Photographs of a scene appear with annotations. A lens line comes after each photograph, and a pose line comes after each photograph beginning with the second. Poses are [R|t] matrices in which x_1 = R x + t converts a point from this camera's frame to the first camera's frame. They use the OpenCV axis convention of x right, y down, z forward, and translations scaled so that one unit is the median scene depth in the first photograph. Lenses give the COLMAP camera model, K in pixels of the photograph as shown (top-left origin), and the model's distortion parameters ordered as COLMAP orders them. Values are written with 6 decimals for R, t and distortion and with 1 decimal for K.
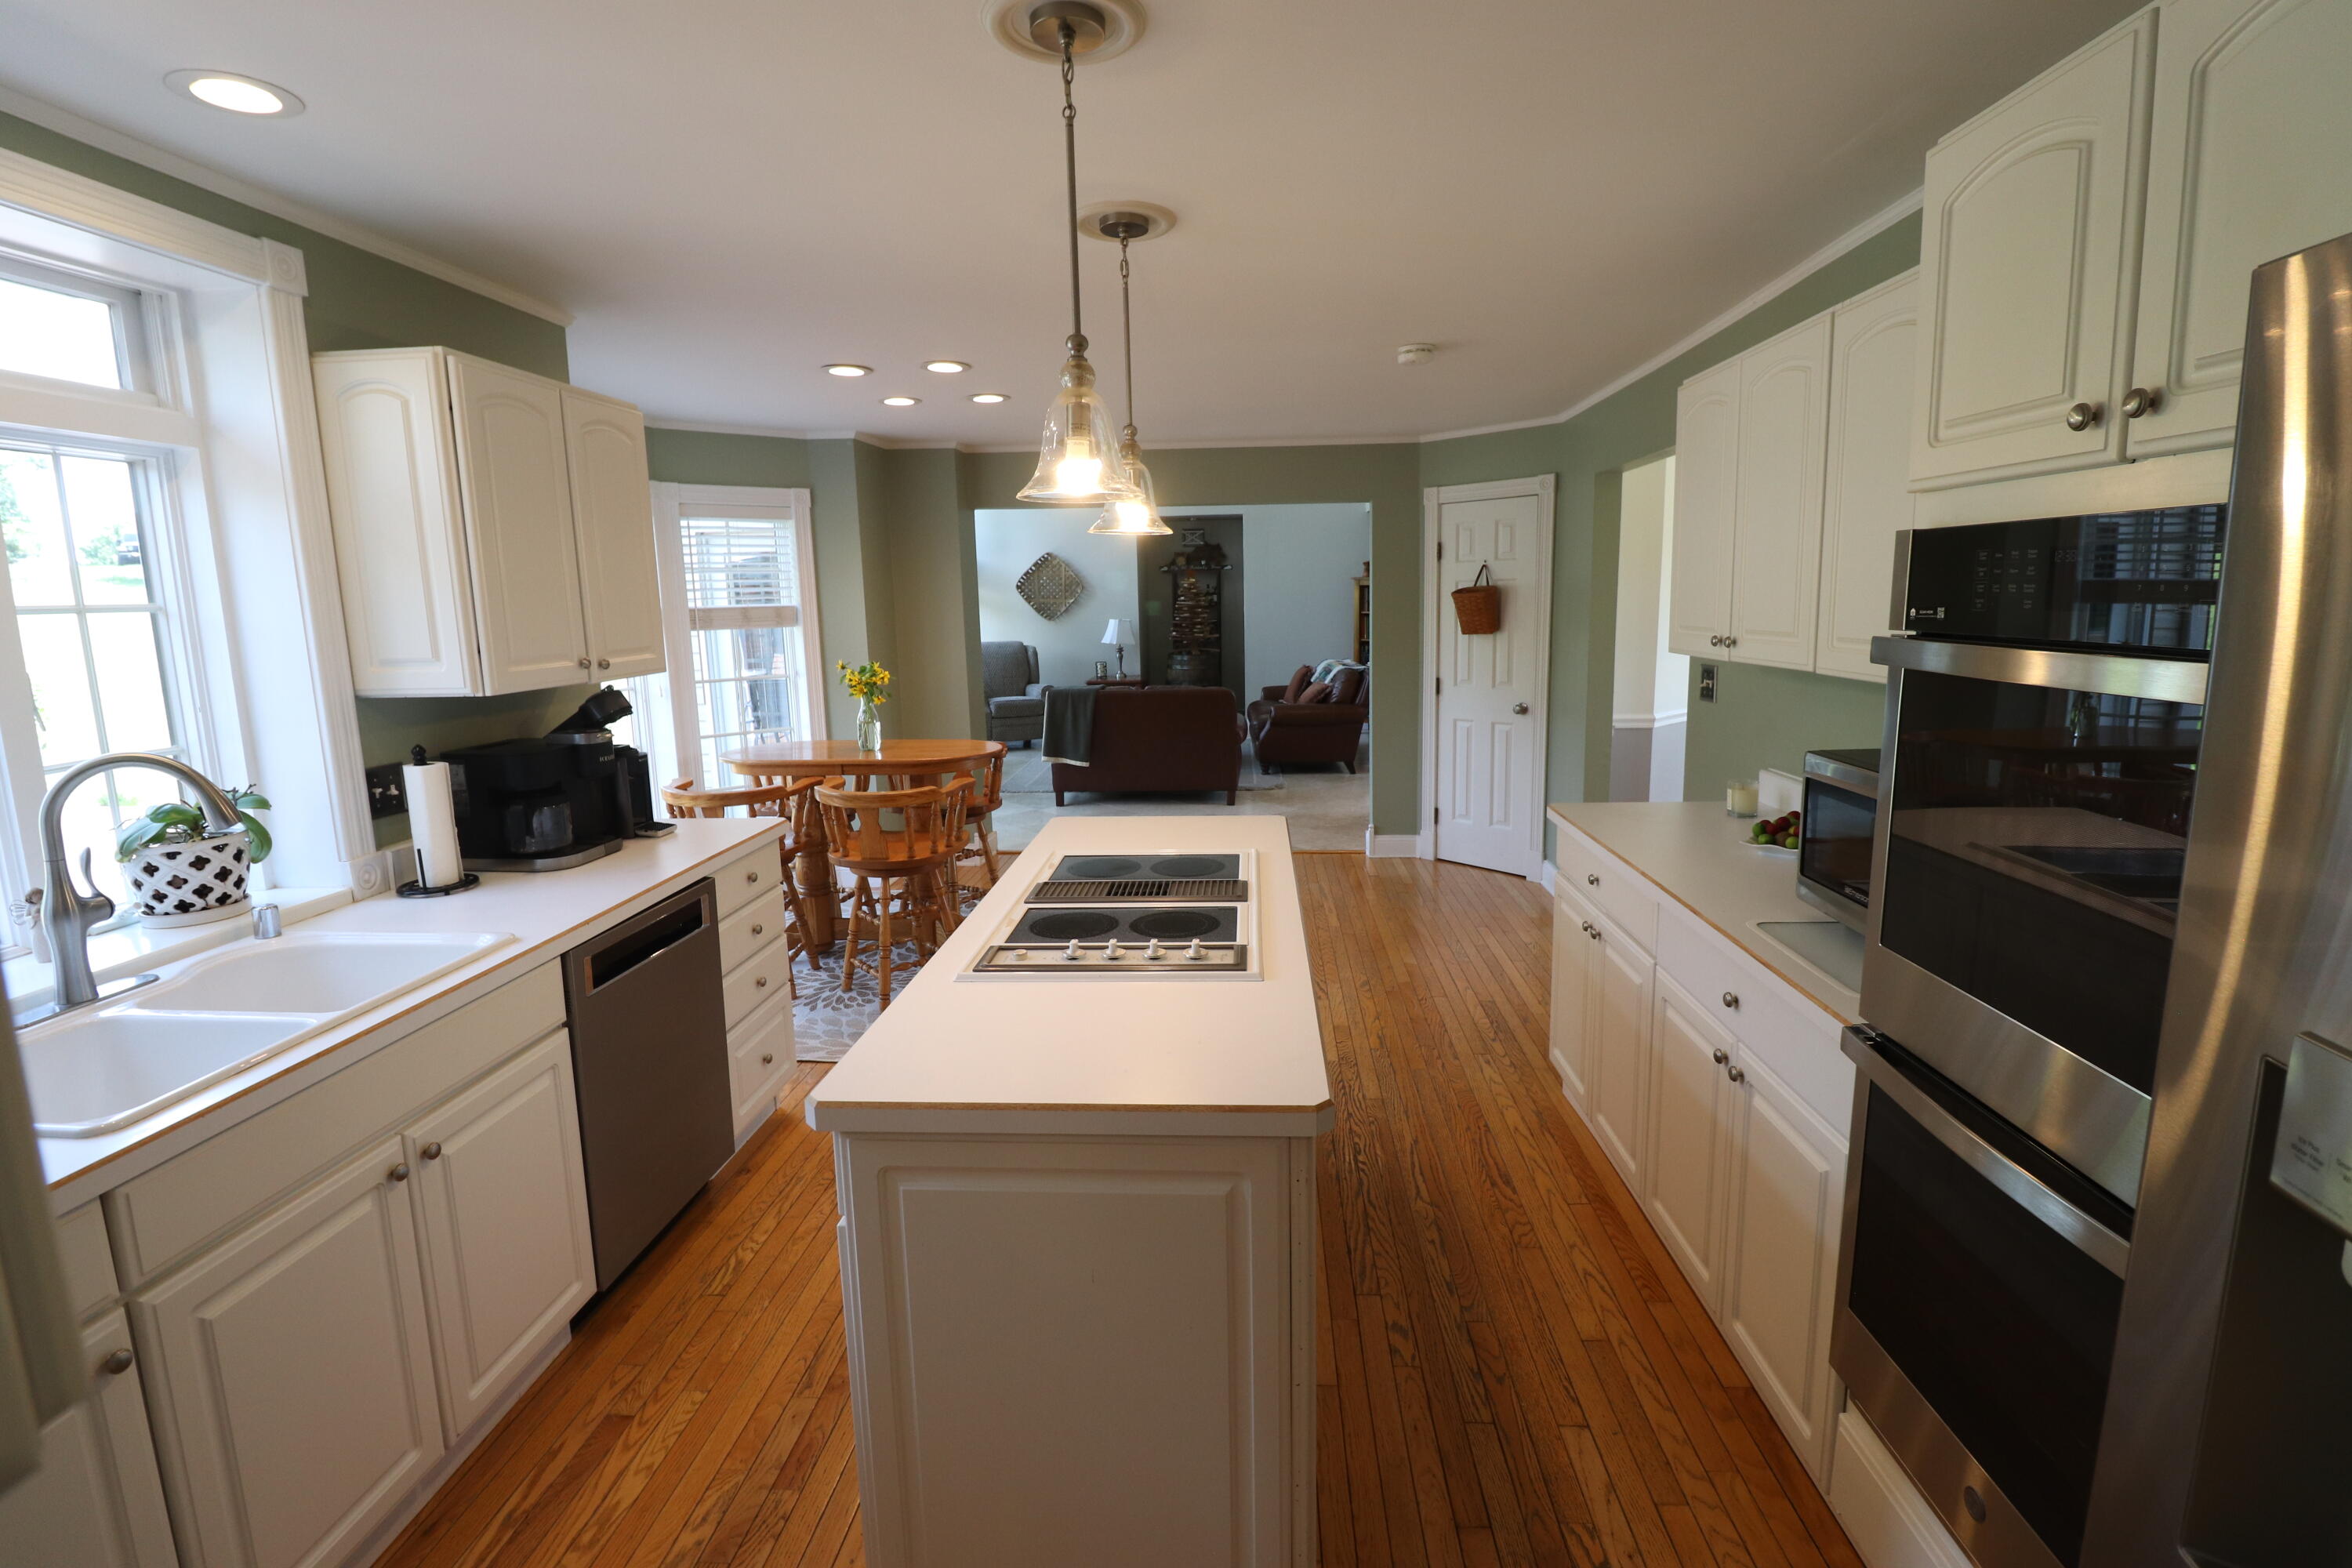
lens RADIAL K [[1089.0, 0, 1176.0], [0, 1089.0, 784.0], [0, 0, 1]] dist [-0.015533, -0.000523]
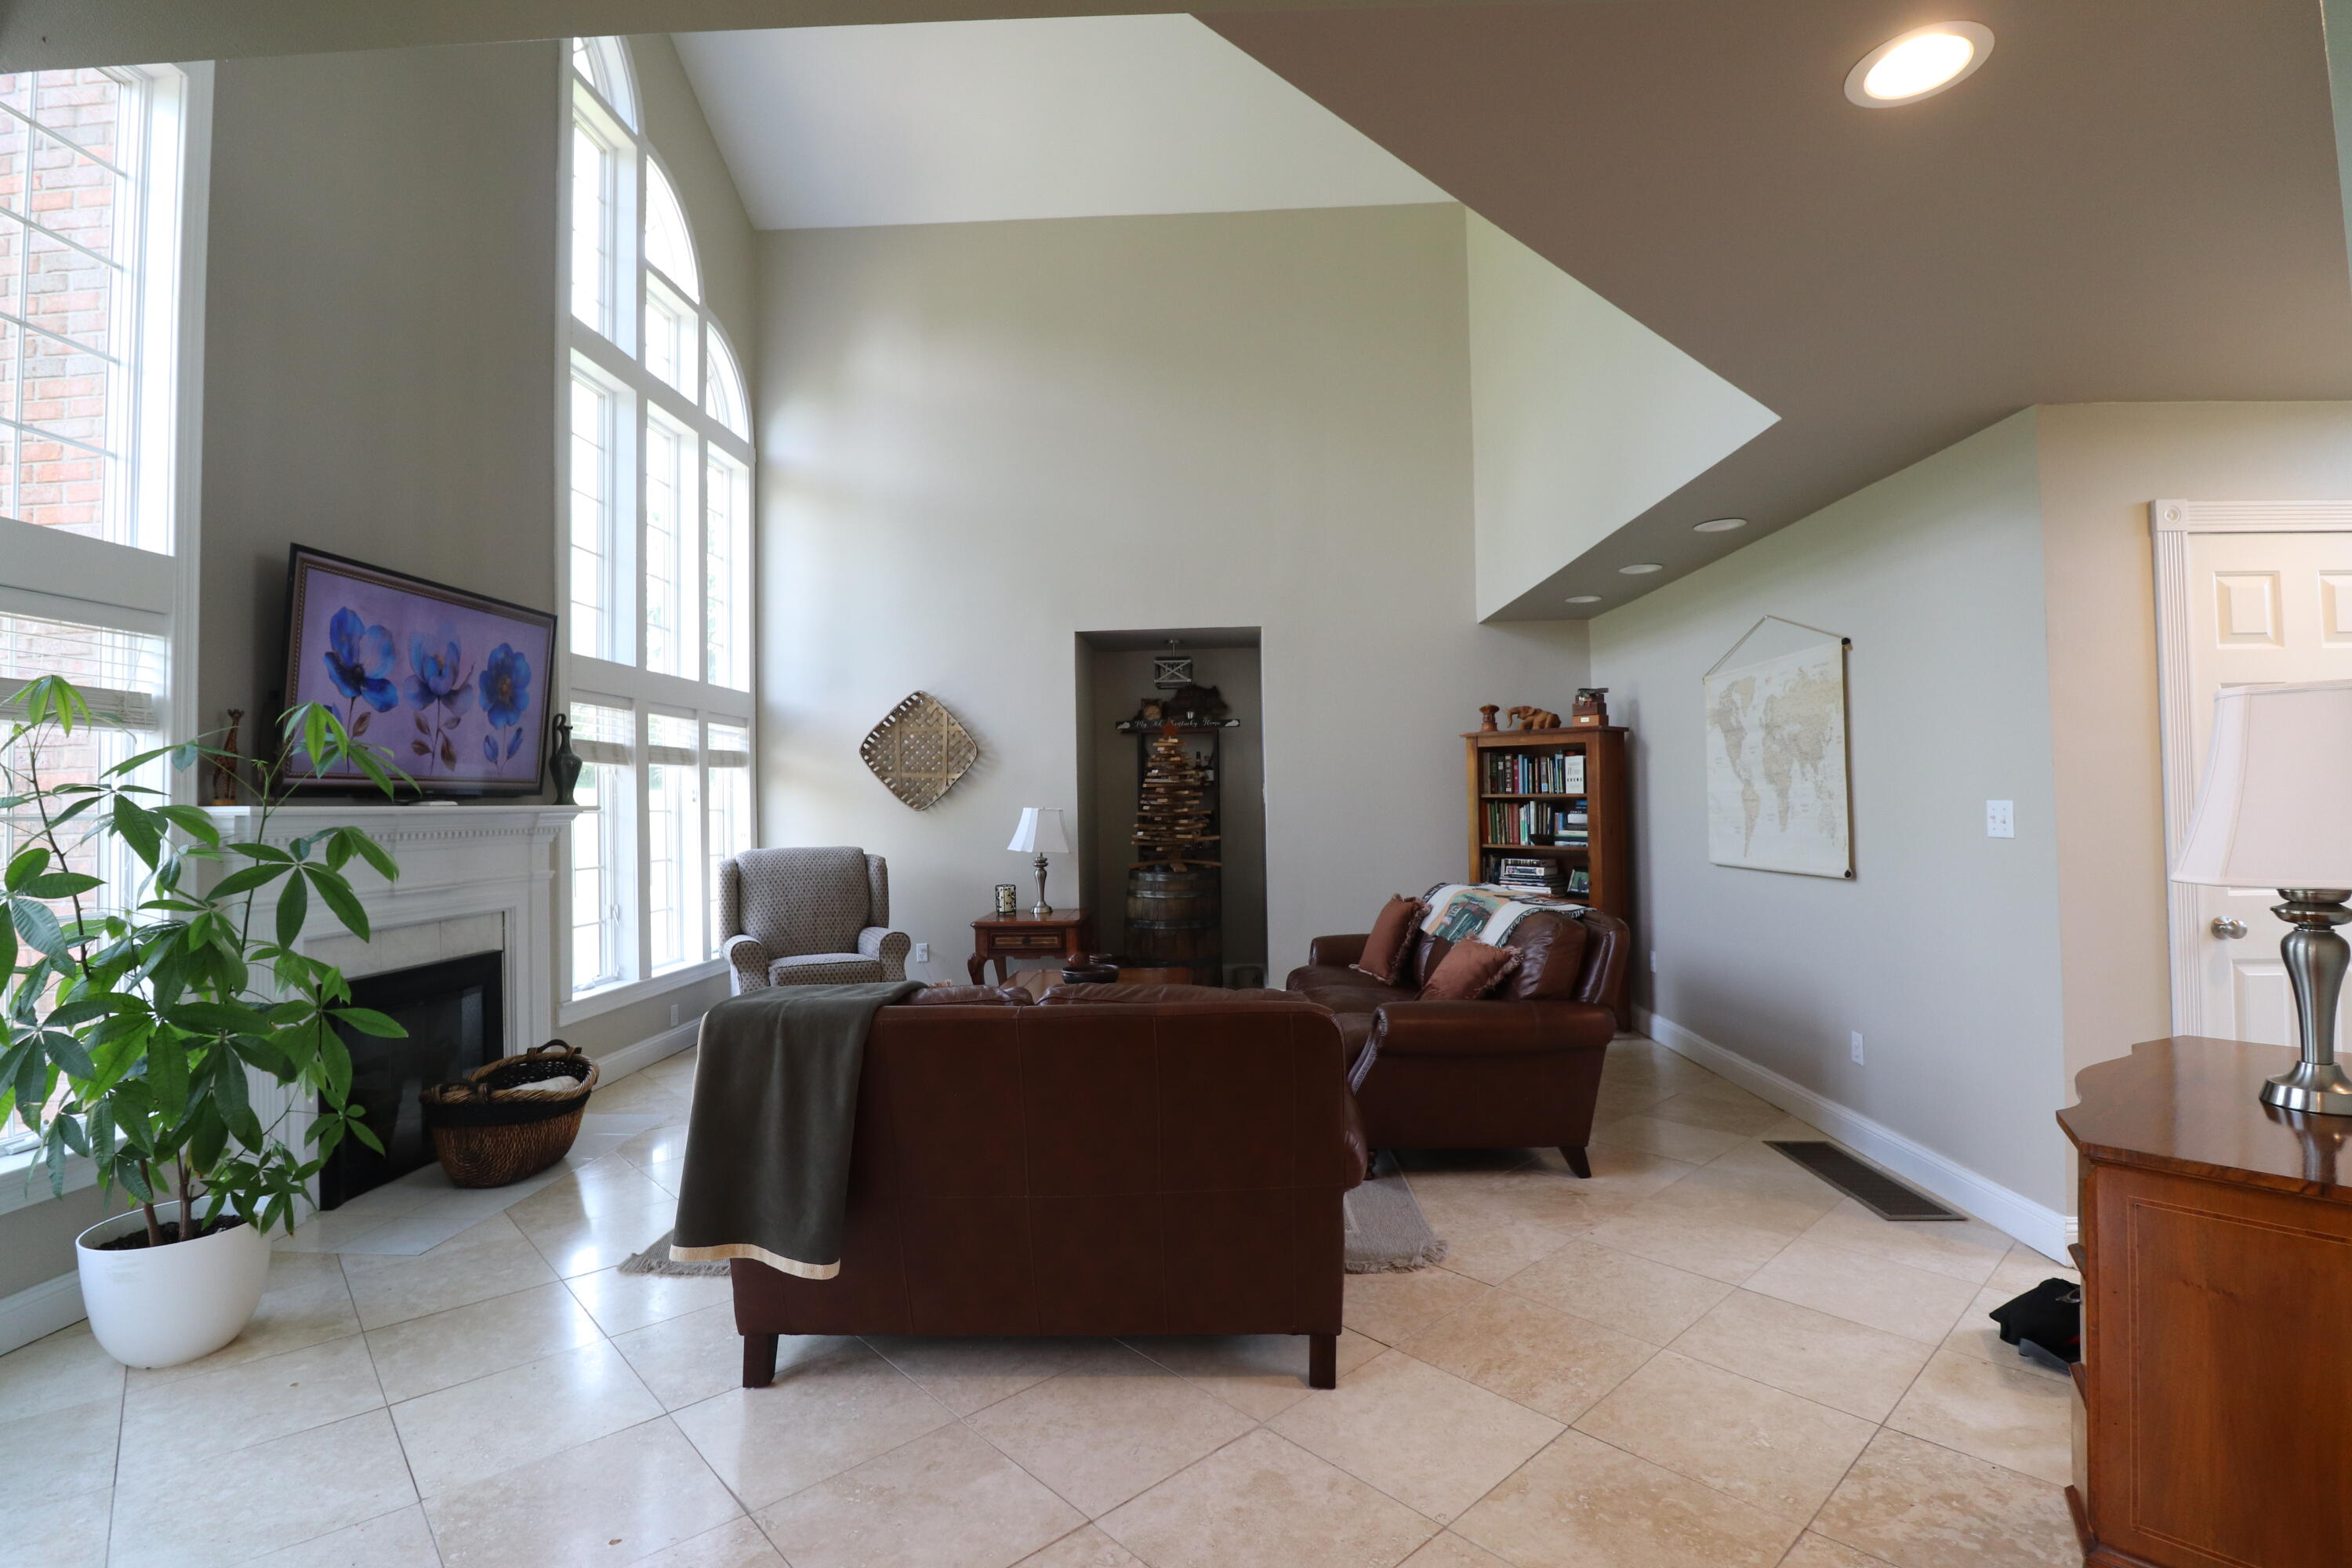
lens RADIAL K [[1089.0, 0, 1176.0], [0, 1089.0, 784.0], [0, 0, 1]] dist [-0.015533, -0.000523]
pose [[0.999579, 0.003392, 0.028819, 0.000444], [0.002107, 0.982038, -0.188670, -0.059176], [-0.028941, 0.188652, 0.981618, 0.454358]]
